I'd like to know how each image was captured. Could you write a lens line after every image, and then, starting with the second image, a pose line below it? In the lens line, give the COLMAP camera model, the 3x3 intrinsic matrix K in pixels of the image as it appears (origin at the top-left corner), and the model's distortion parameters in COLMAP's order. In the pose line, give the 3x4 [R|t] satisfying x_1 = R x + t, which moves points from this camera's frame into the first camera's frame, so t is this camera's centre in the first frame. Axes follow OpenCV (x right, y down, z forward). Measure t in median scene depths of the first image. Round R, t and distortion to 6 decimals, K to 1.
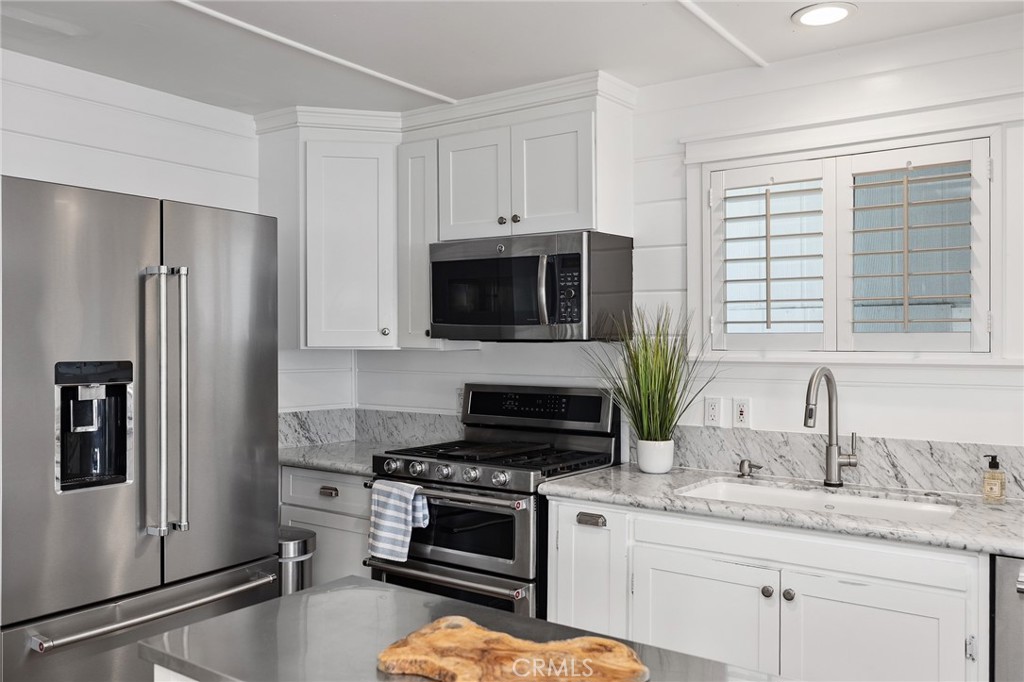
lens RADIAL K [[832.3, 0, 508.3], [0, 832.3, 340.2], [0, 0, 1]] dist [0.018316, -0.003895]
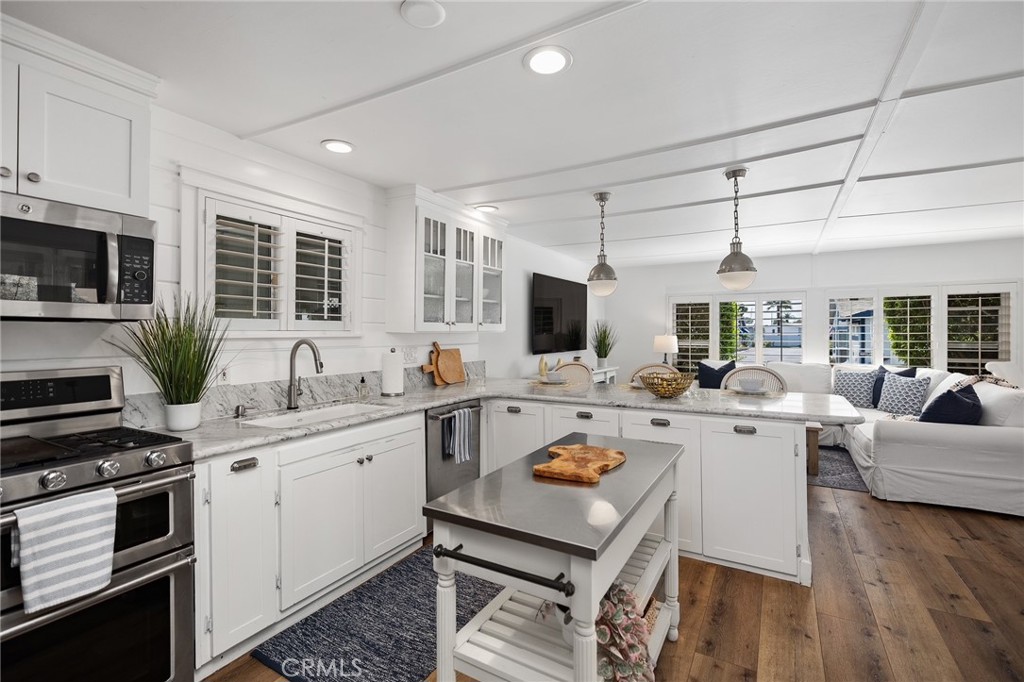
lens RADIAL K [[464.8, 0, 514.6], [0, 464.8, 334.4], [0, 0, 1]] dist [0.013649, 0.000241]
pose [[-0.098678, -0.004887, 0.995107, -0.562409], [-0.000054, 0.999988, 0.004906, 0.015279], [-0.995119, 0.000431, -0.098677, 0.588434]]
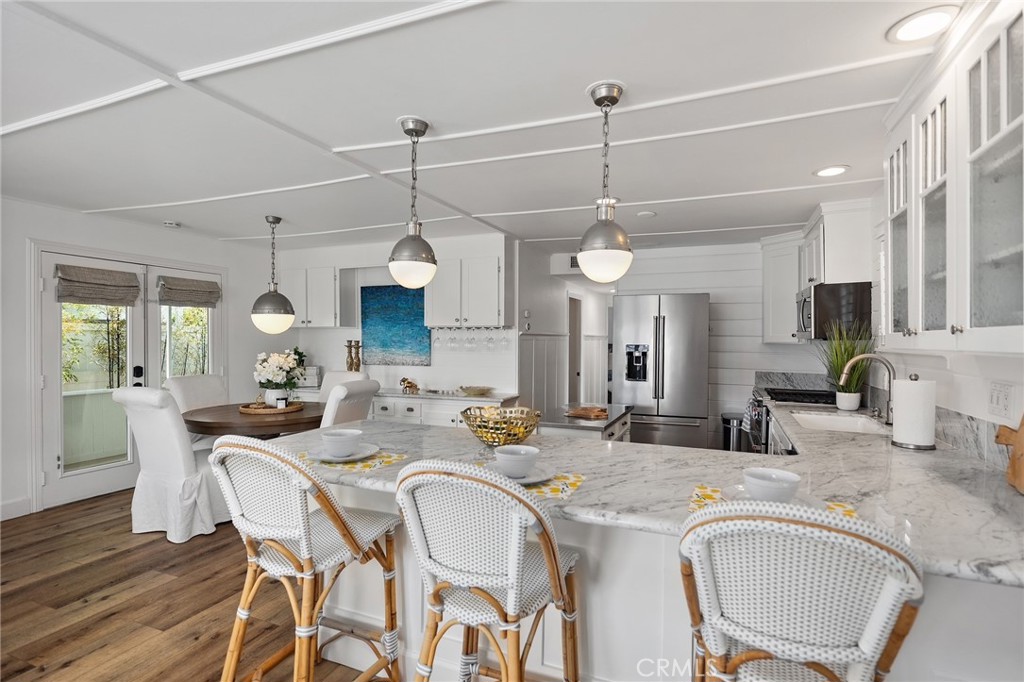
lens RADIAL K [[509.2, 0, 514.1], [0, 509.2, 346.3], [0, 0, 1]] dist [-0.002273, -0.000333]
pose [[0.238313, 0.005831, -0.971171, 1.112130], [-0.004142, 0.999979, 0.004988, 0.017355], [0.971180, 0.002834, 0.238332, -0.003002]]
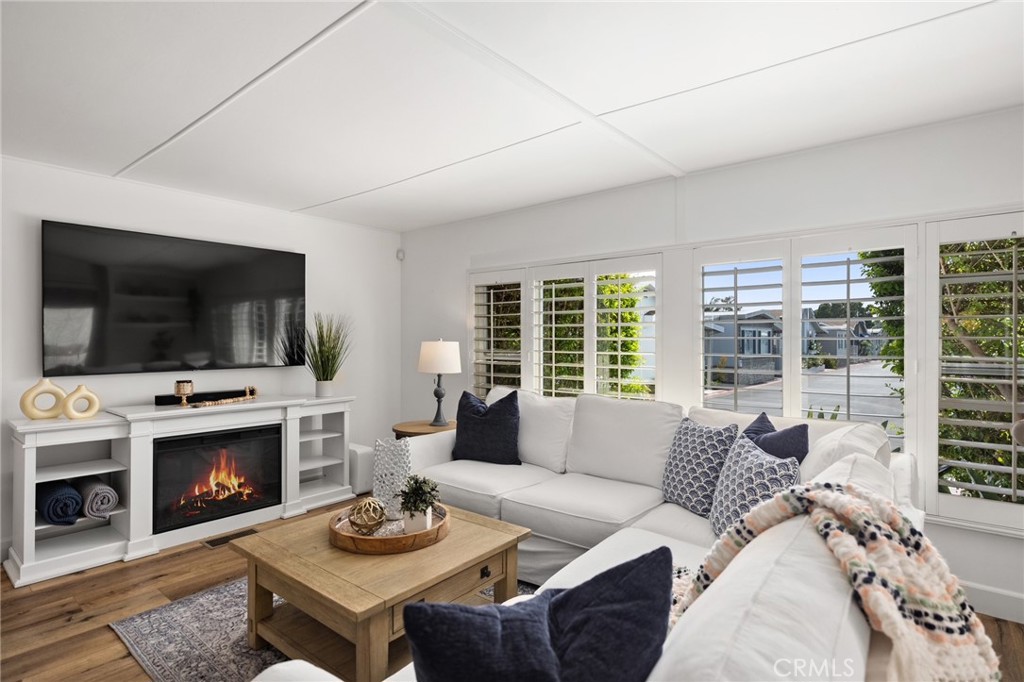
lens RADIAL K [[509.2, 0, 511.7], [0, 509.2, 339.1], [0, 0, 1]] dist [-0.002273, -0.000333]
pose [[0.075494, -0.000933, 0.997146, 0.243134], [-0.005066, 0.999986, 0.001319, 0.020781], [-0.997133, -0.005152, 0.075488, -0.646811]]
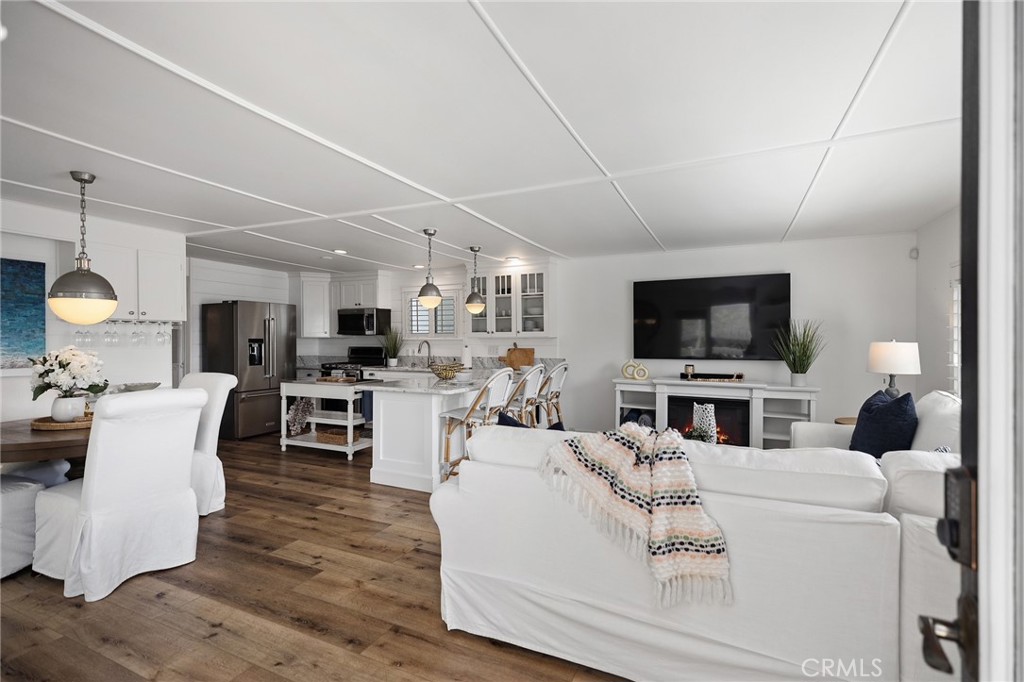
lens RADIAL K [[464.8, 0, 508.7], [0, 464.8, 353.7], [0, 0, 1]] dist [0.013649, 0.000241]
pose [[0.984139, -0.006530, 0.177280, 0.336891], [0.000593, 0.999438, 0.033521, 0.017309], [-0.177399, -0.032885, 0.983589, -1.412007]]
